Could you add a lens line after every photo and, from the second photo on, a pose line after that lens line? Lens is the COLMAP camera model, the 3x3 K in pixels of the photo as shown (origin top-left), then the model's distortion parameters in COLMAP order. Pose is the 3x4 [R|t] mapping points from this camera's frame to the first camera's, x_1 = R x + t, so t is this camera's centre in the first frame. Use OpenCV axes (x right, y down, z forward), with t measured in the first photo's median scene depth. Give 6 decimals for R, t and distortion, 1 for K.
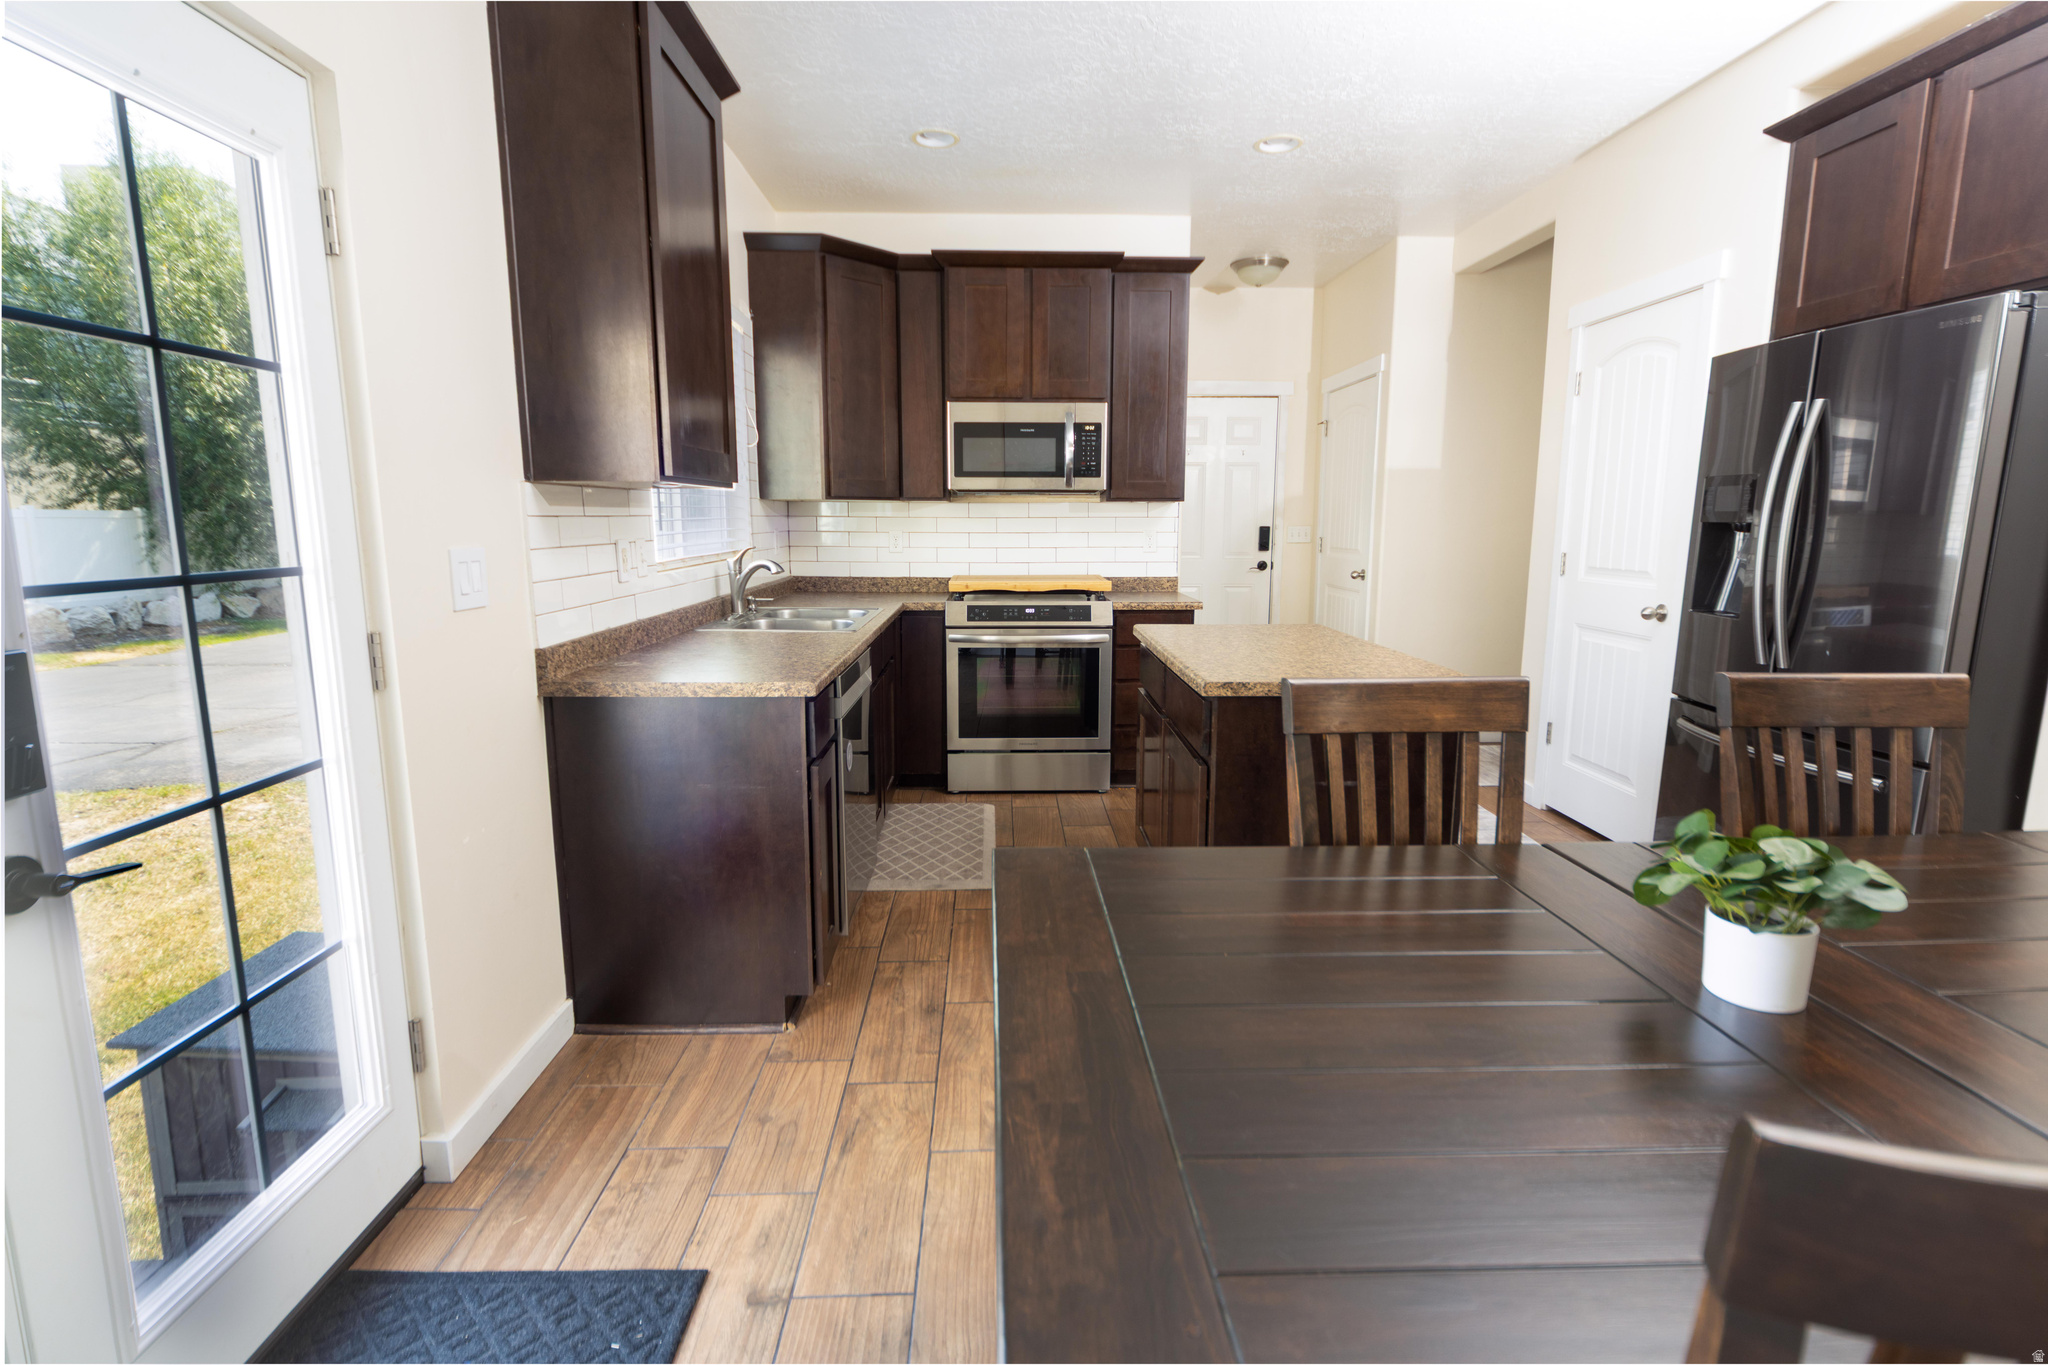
lens RADIAL K [[957.8, 0, 1024.6], [0, 957.8, 682.4], [0, 0, 1]] dist [-0.002709, -0.000341]
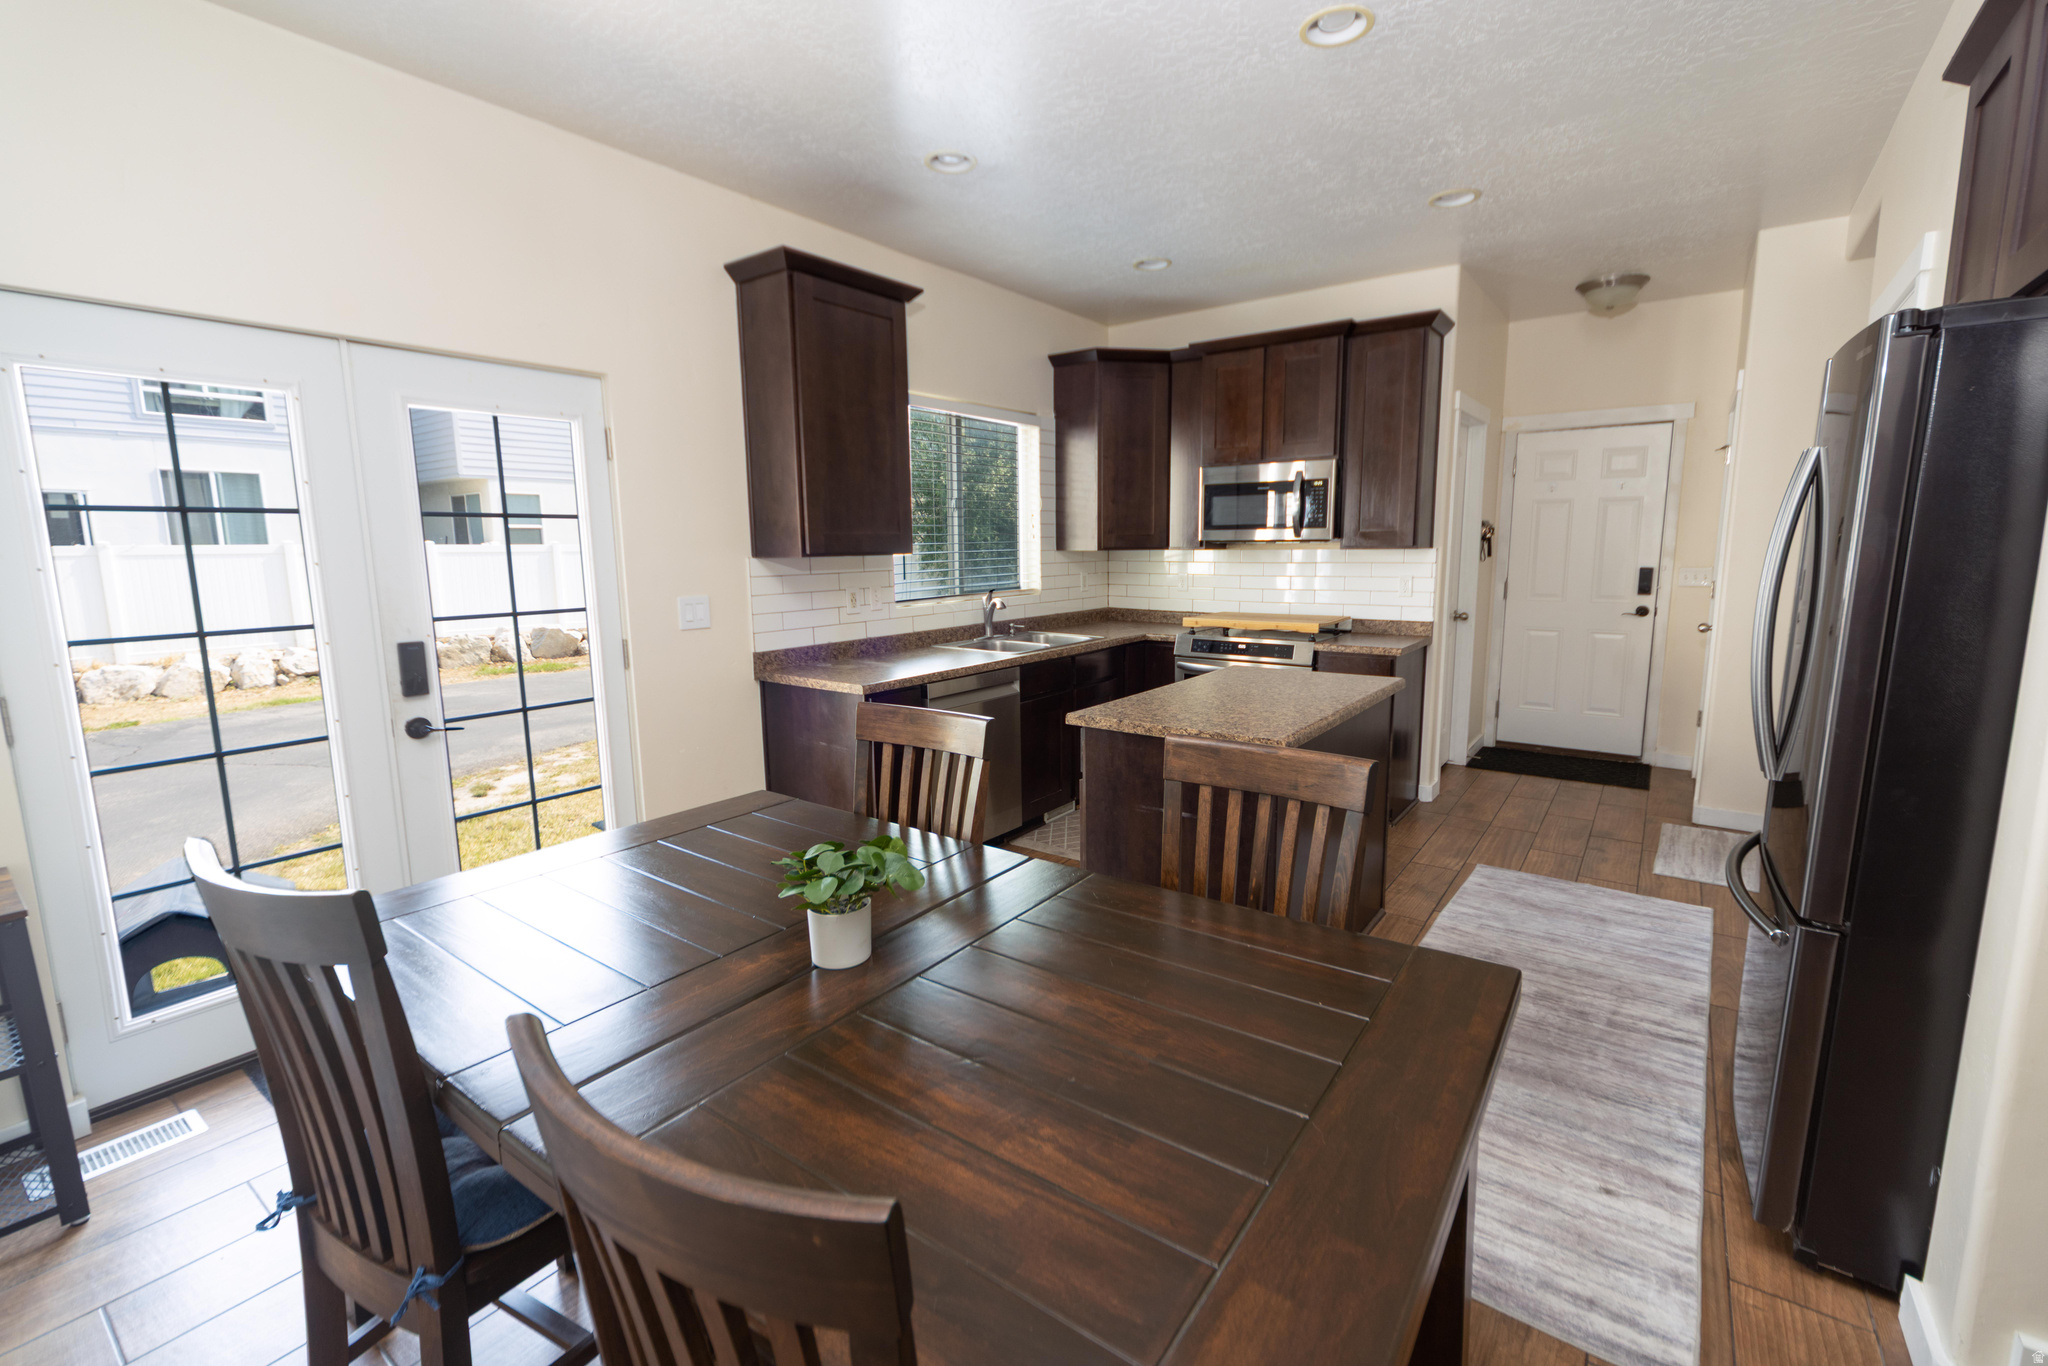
lens RADIAL K [[862.4, 0, 1036.0], [0, 862.4, 687.4], [0, 0, 1]] dist [-0.003849, -0.000132]
pose [[0.791868, 0.092241, -0.603685, 0.431618], [-0.092960, 0.995214, 0.030127, -0.033438], [0.603575, 0.032262, 0.796653, 0.028161]]
